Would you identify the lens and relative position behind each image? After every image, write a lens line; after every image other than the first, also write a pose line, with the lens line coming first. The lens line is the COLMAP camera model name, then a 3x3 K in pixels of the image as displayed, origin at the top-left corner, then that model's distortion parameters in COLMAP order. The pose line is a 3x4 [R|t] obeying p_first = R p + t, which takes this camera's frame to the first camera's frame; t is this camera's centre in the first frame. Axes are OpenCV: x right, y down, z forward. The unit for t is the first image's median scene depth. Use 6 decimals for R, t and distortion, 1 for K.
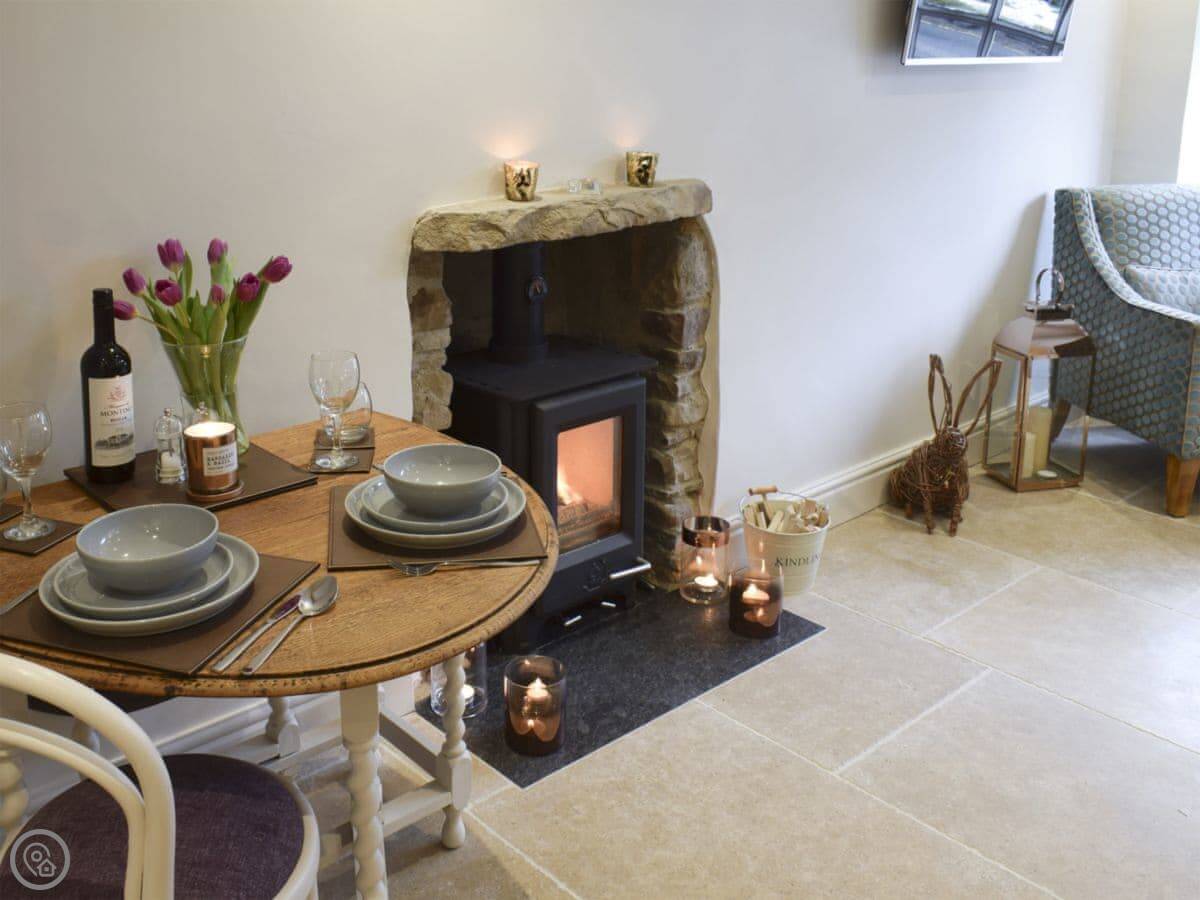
lens RADIAL K [[1105.0, 0, 599.3], [0, 1105.0, 328.0], [0, 0, 1]] dist [-0.003889, 0.005901]
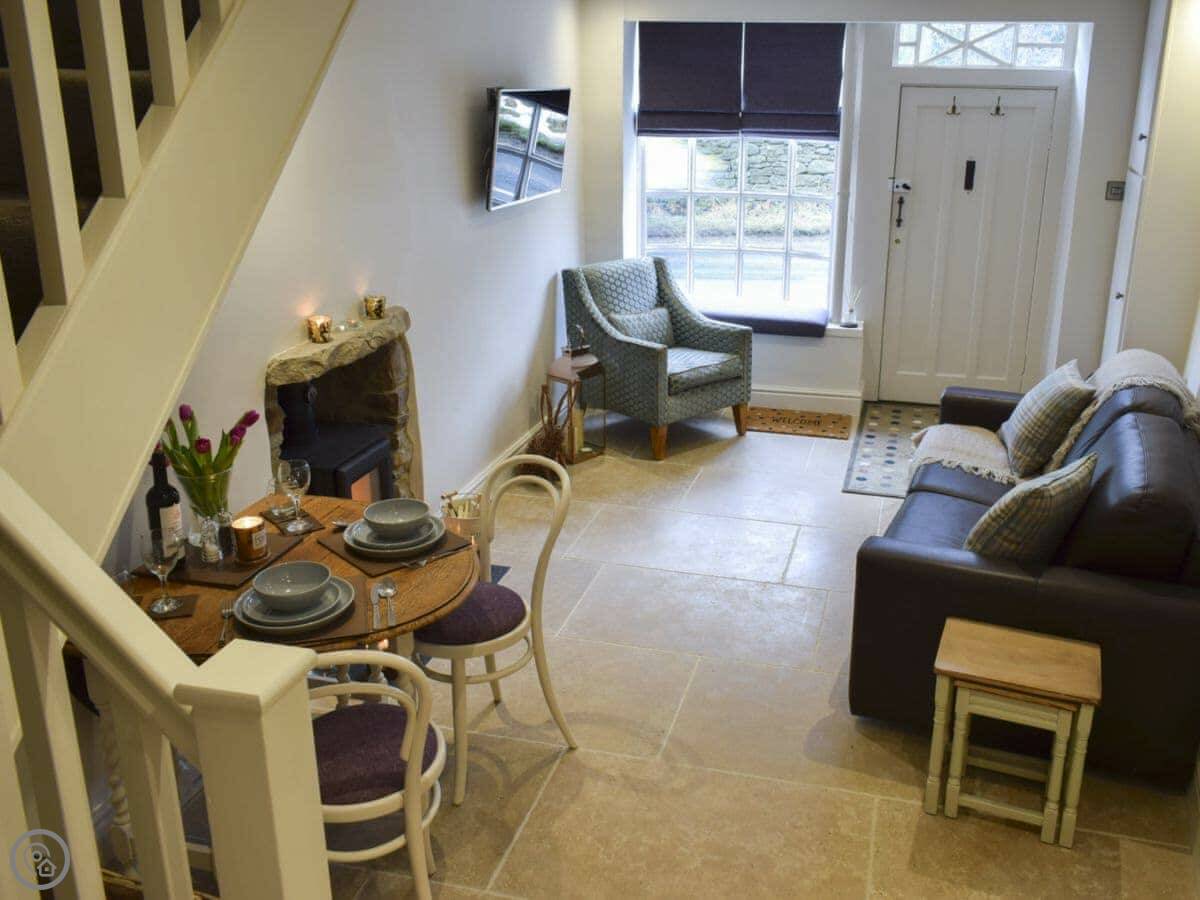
lens RADIAL K [[1138.0, 0, 599.7], [0, 1138.0, 426.1], [0, 0, 1]] dist [0.016912, 0.010655]
pose [[0.829467, -0.176325, 0.529994, -0.528802], [0.122944, 0.983230, 0.134699, -0.143735], [-0.544857, -0.046569, 0.837235, -0.471783]]
